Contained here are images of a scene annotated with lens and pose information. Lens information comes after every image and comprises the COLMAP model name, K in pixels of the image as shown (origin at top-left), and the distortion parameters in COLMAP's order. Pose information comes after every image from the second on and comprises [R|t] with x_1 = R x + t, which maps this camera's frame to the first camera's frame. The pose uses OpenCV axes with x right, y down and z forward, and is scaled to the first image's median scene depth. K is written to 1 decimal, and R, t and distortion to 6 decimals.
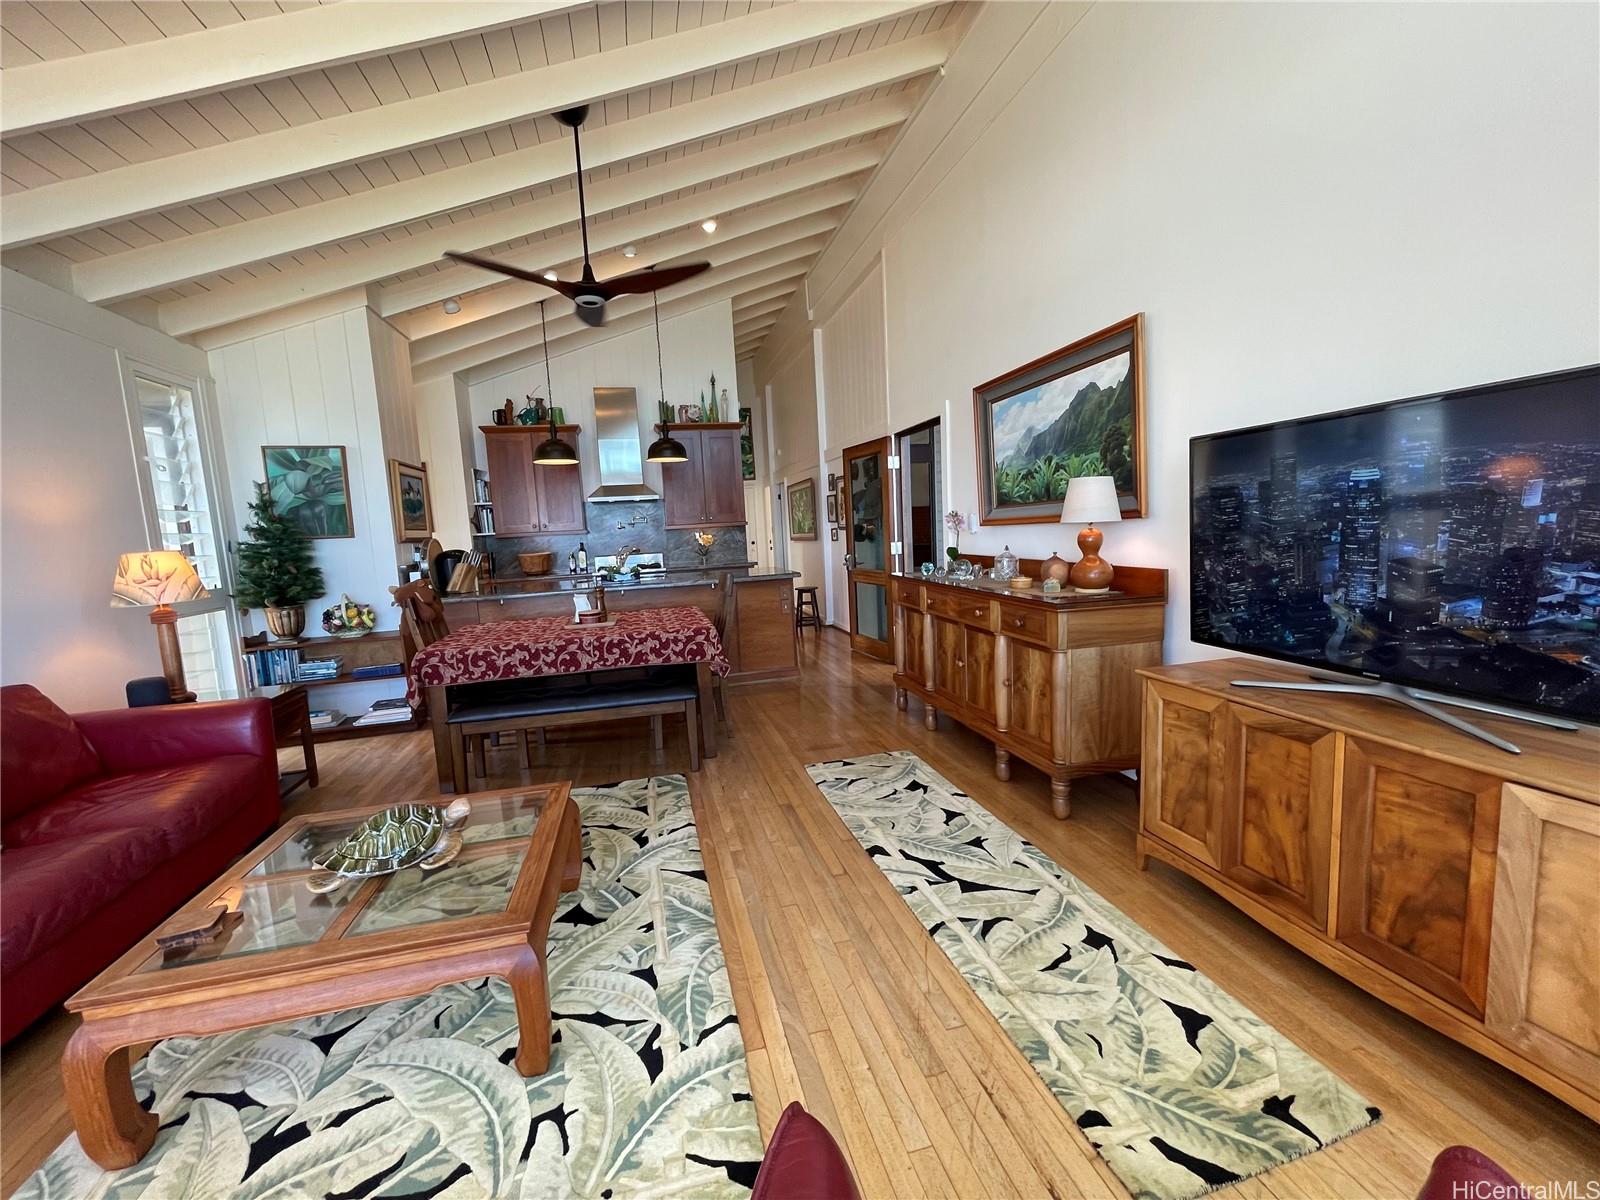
lens RADIAL K [[644.0, 0, 791.4], [0, 644.0, 600.9], [0, 0, 1]] dist [-0.005312, -0.000374]
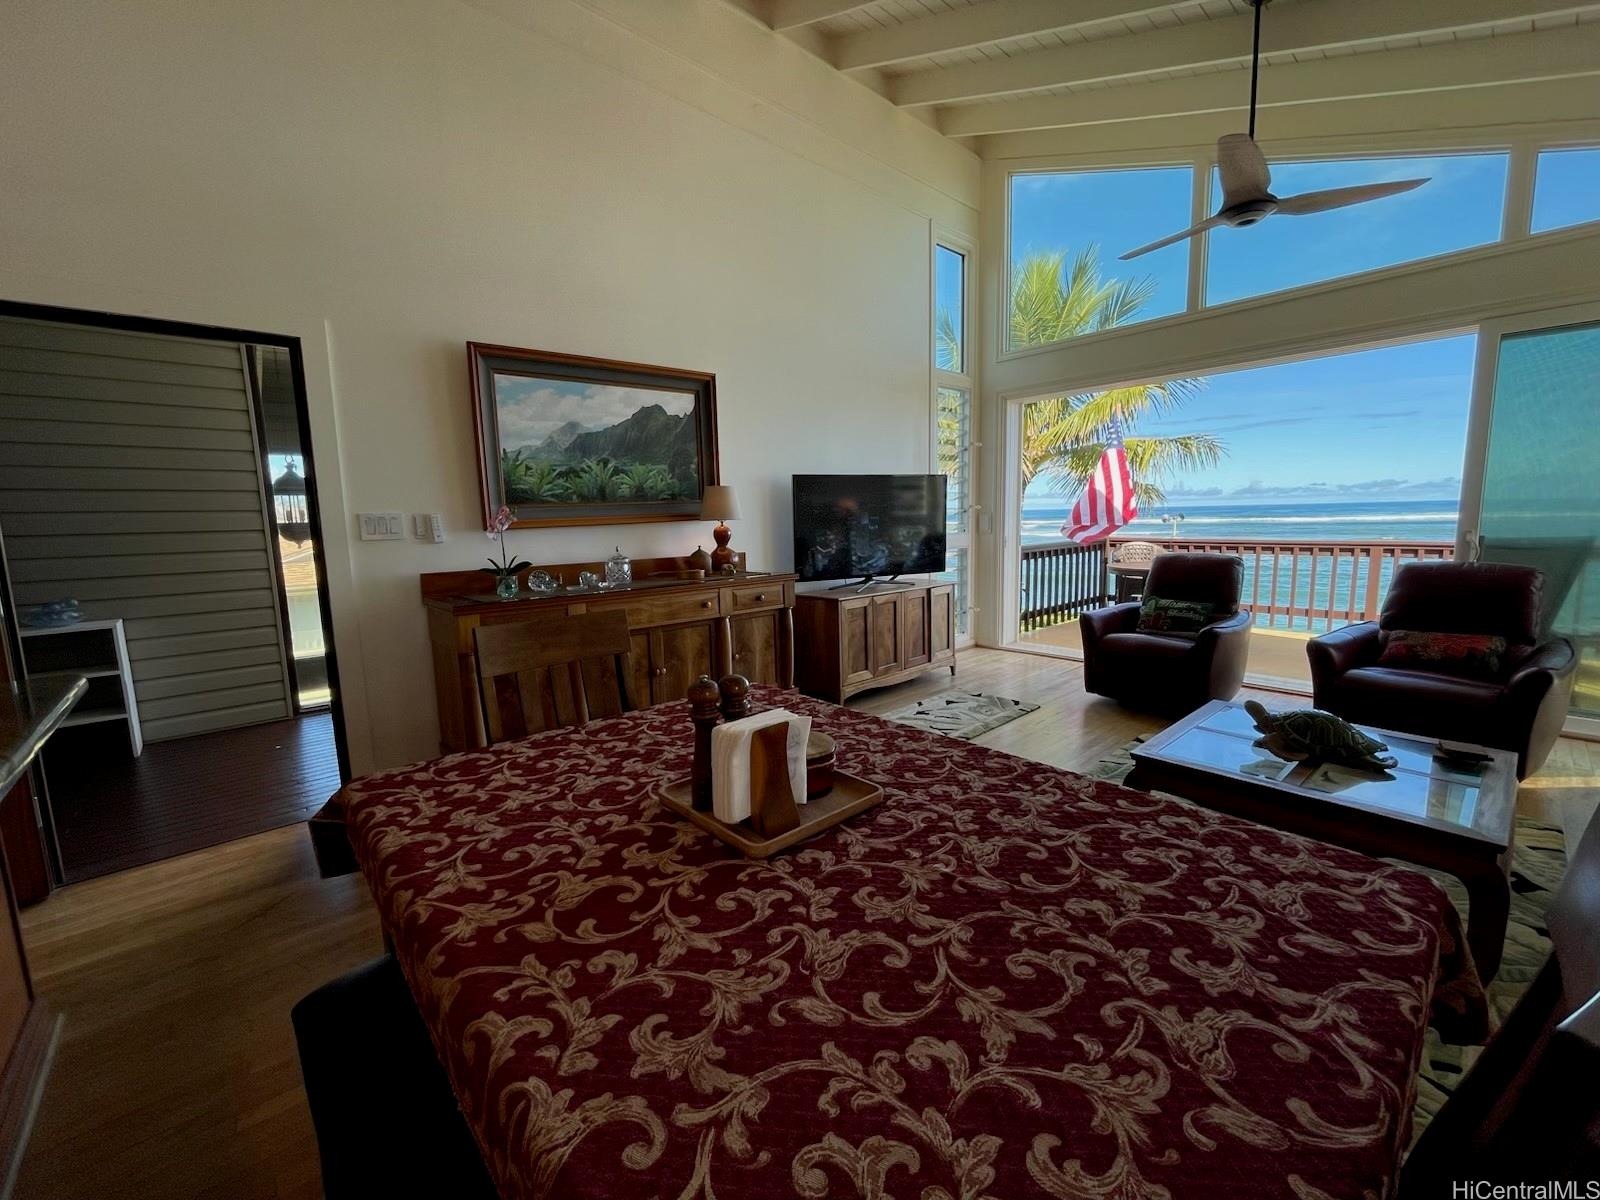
lens RADIAL K [[644.0, 0, 790.3], [0, 644.0, 608.0], [0, 0, 1]] dist [-0.005312, -0.000374]
pose [[-0.463084, -0.058372, 0.884390, -0.572795], [0.156161, 0.976845, 0.146243, -0.087506], [-0.872449, 0.205830, -0.443246, 1.111572]]
